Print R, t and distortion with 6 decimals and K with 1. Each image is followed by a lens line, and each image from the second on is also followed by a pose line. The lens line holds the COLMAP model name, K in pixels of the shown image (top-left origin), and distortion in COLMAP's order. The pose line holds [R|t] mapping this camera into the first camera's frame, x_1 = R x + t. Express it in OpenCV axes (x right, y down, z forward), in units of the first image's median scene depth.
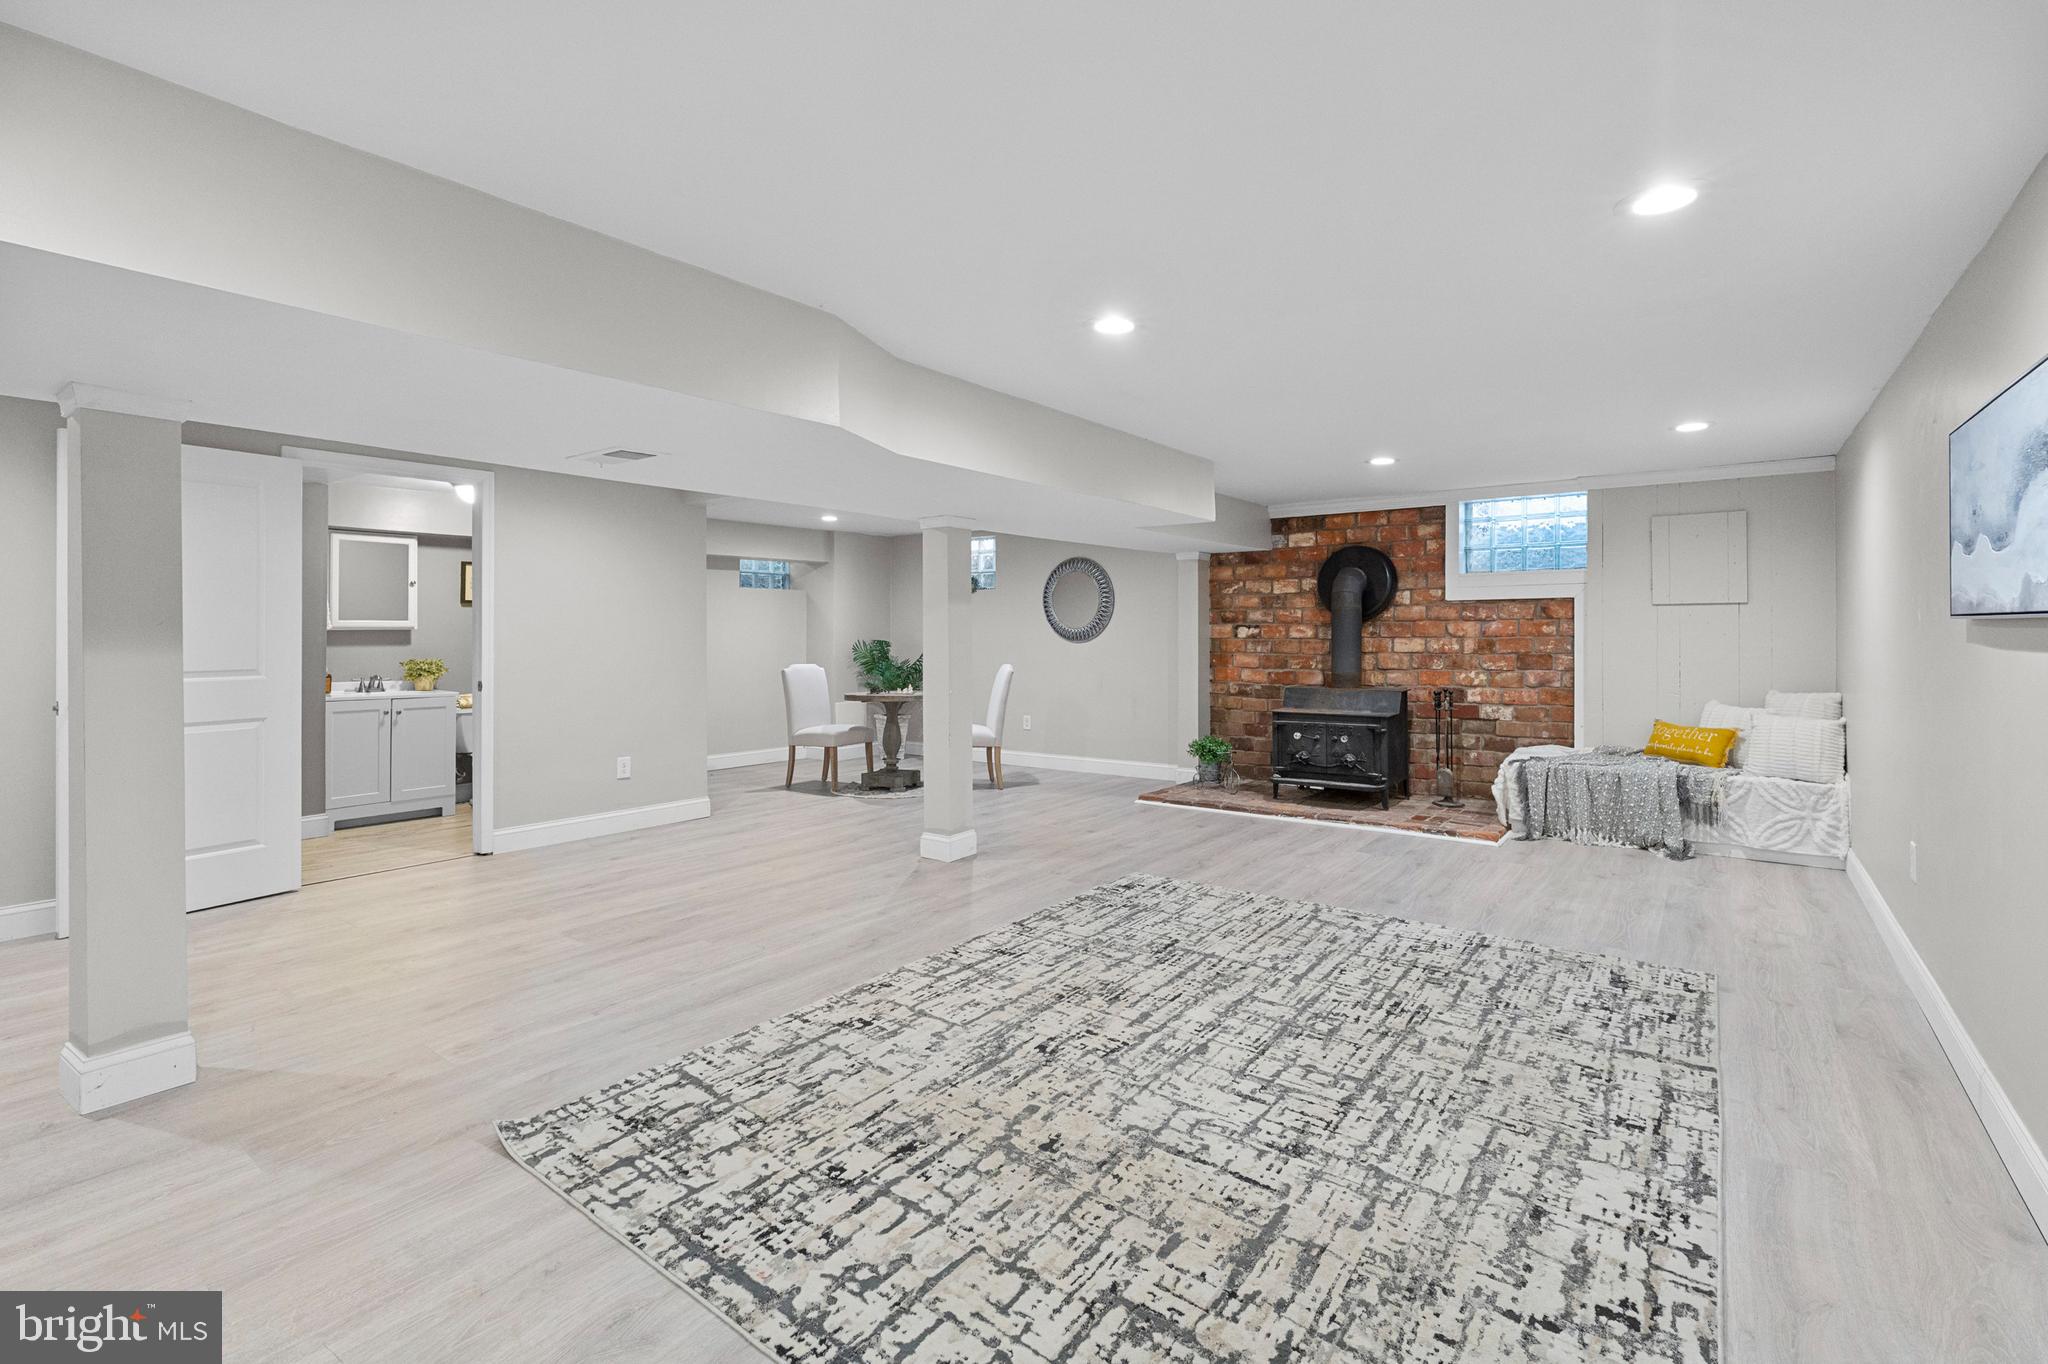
lens RADIAL K [[907.2, 0, 1012.4], [0, 907.2, 631.8], [0, 0, 1]] dist [-0.004316, 0.001087]
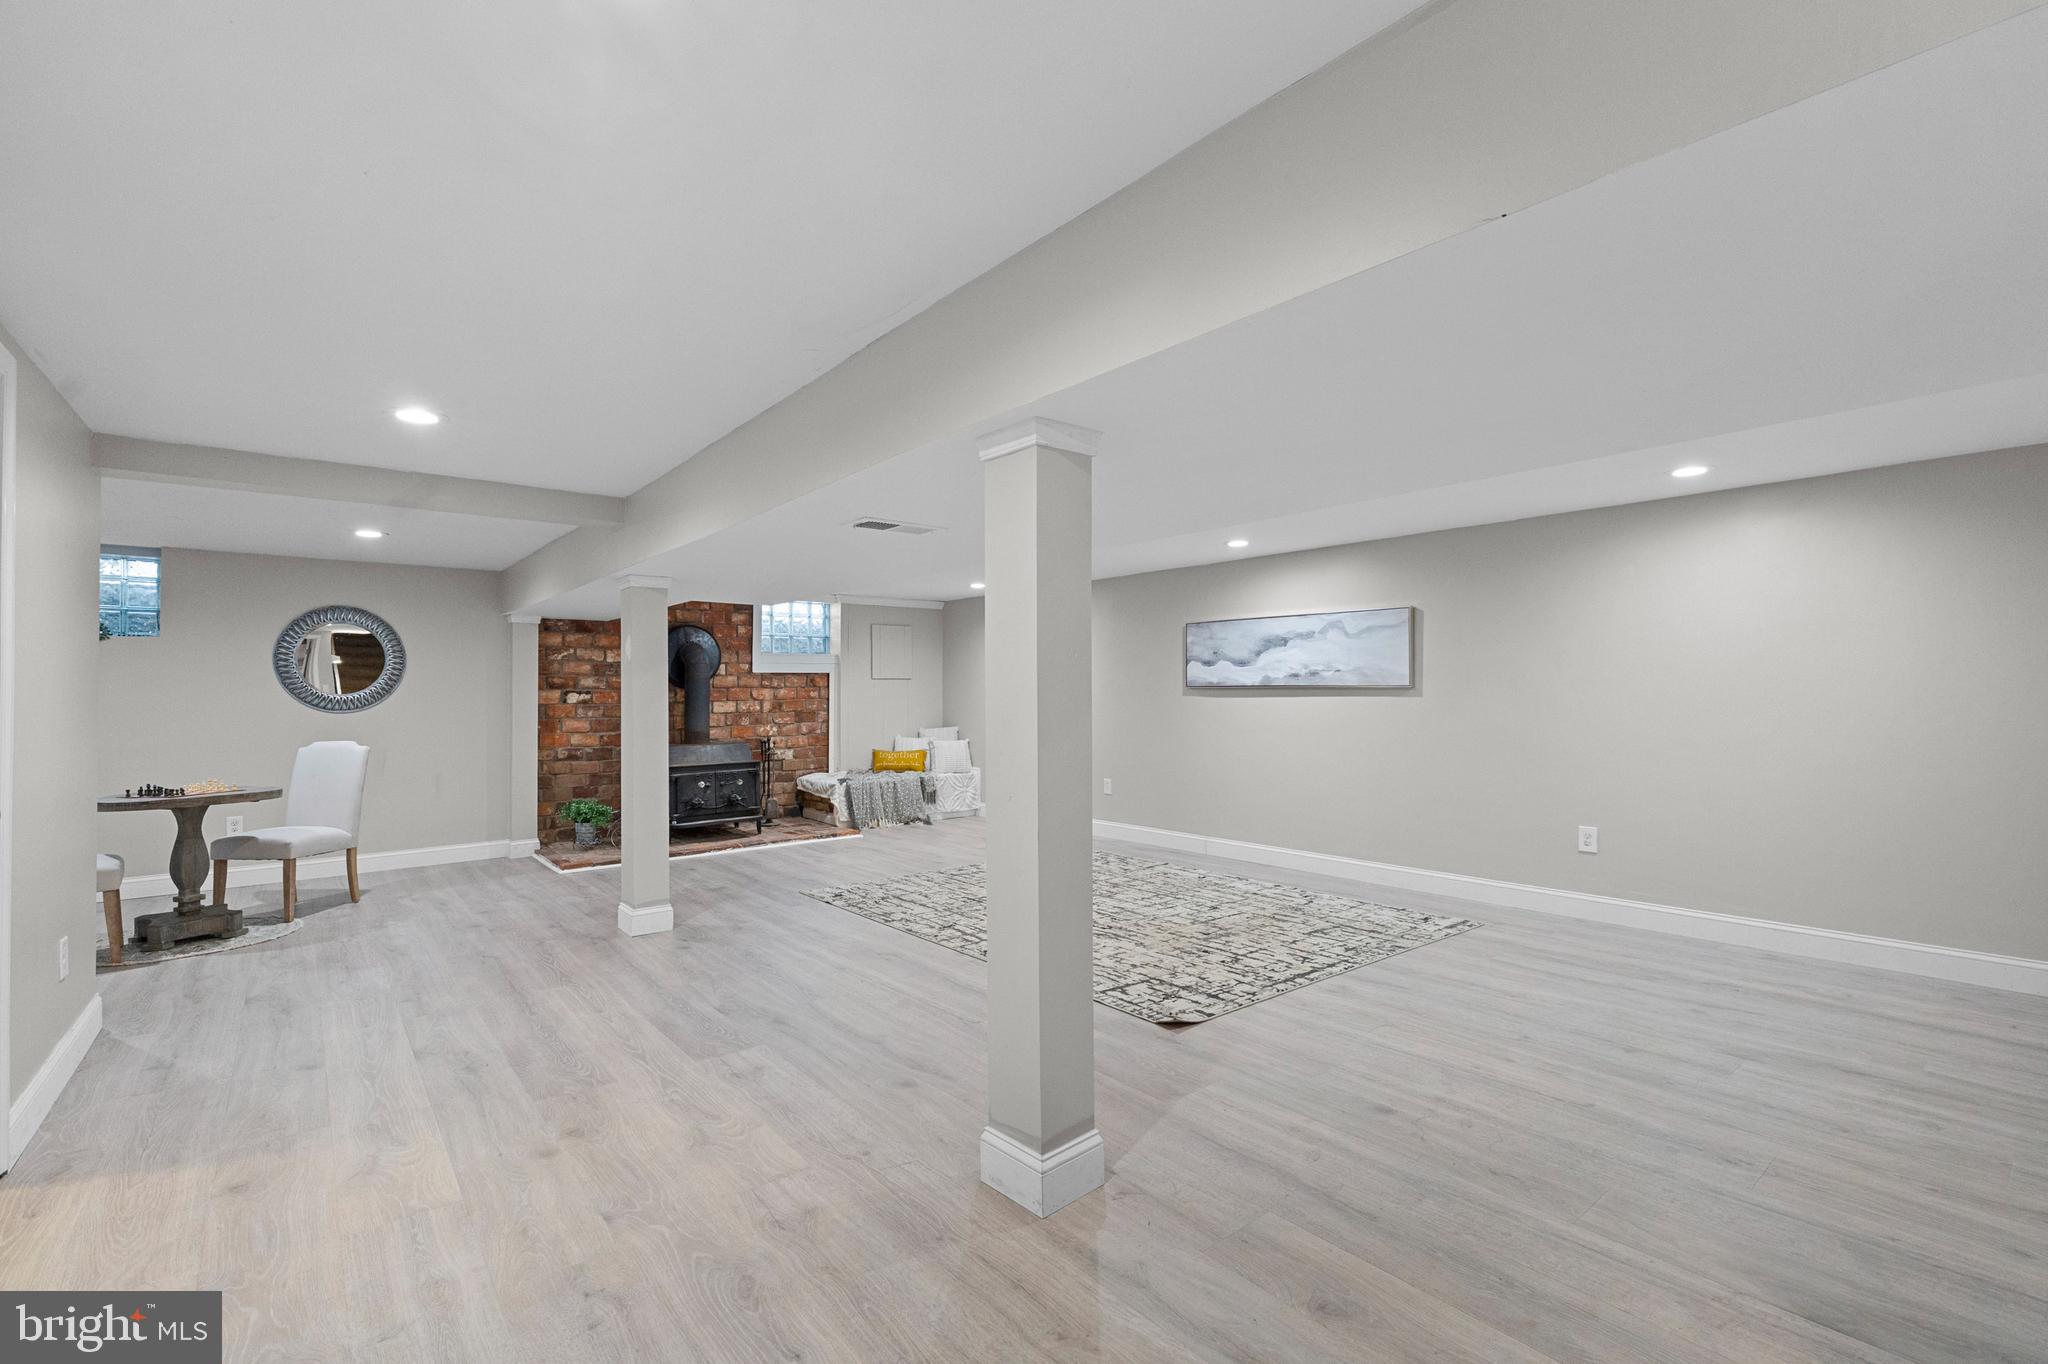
lens RADIAL K [[907.2, 0, 1021.4], [0, 907.2, 683.9], [0, 0, 1]] dist [-0.004316, 0.001087]
pose [[0.246626, 0.010977, 0.969049, -0.831250], [0.008840, 0.999869, -0.013576, 0.003954], [-0.969070, 0.011914, 0.246497, 0.347936]]
